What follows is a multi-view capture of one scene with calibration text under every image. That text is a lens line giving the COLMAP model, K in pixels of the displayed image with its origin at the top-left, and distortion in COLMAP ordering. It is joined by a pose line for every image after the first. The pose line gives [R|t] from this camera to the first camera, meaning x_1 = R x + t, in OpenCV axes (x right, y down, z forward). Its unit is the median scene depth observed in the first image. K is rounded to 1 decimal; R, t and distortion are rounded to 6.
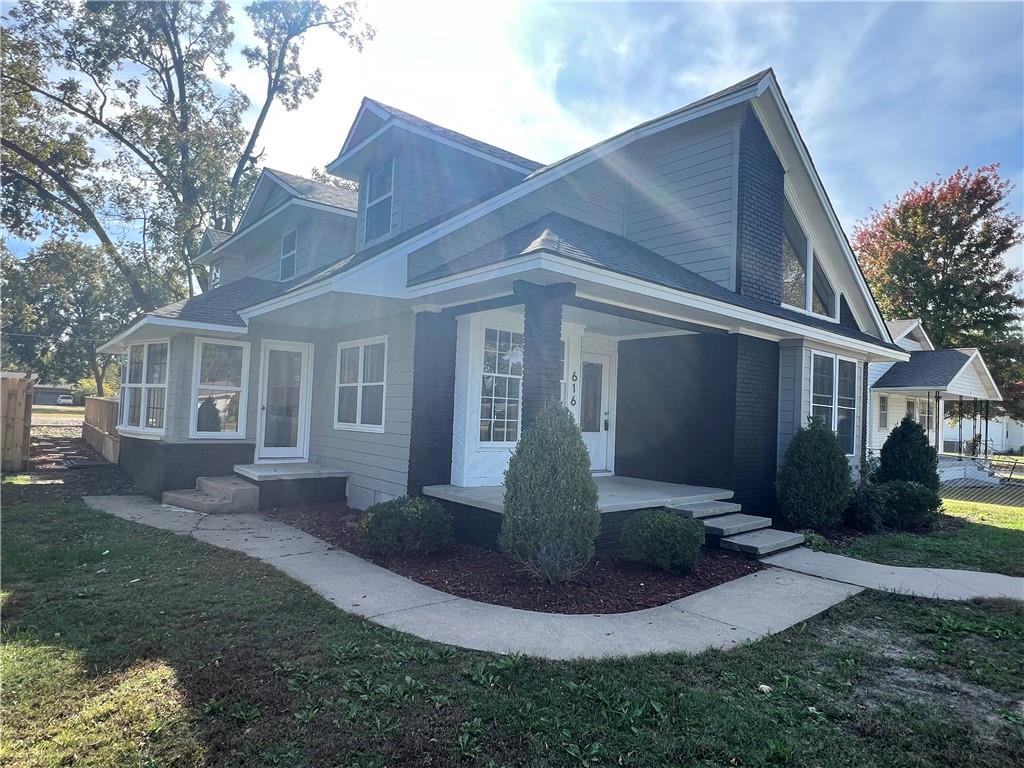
lens RADIAL K [[594.5, 0, 503.5], [0, 594.5, 390.7], [0, 0, 1]] dist [0.006822, -0.002761]
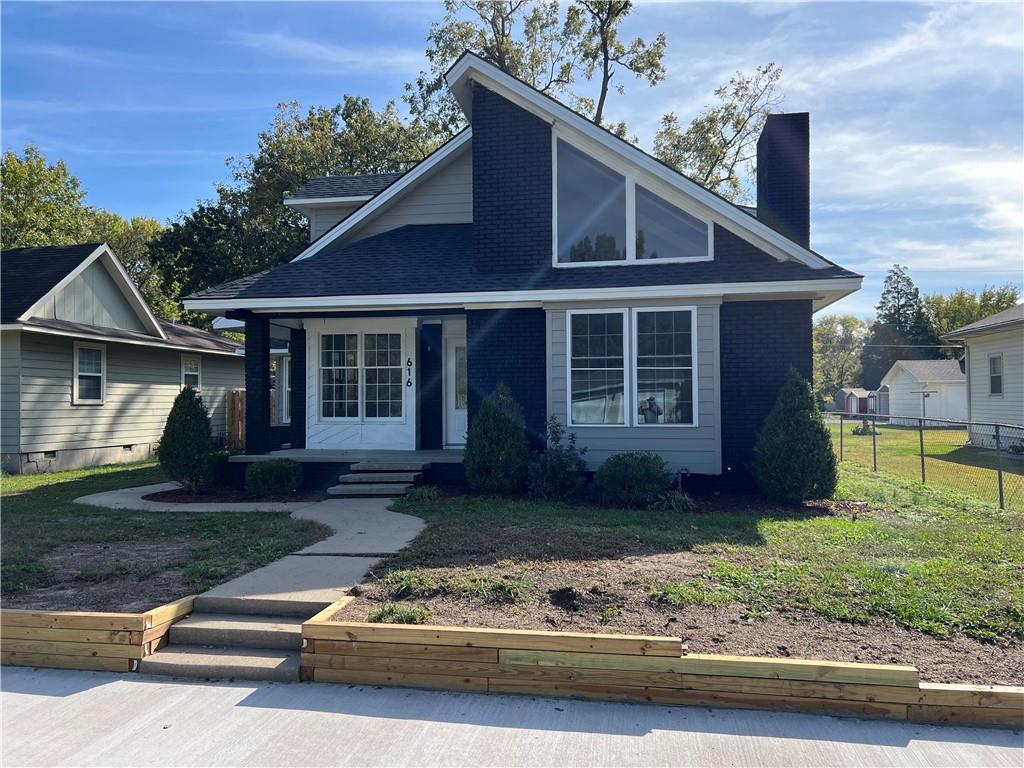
lens RADIAL K [[771.0, 0, 511.5], [0, 771.0, 381.1], [0, 0, 1]] dist [0.044473, -0.038288]
pose [[0.641948, -0.067147, -0.763803, 0.576109], [0.059031, 0.997530, -0.038081, 0.034279], [0.764473, -0.020642, 0.644325, 0.064013]]
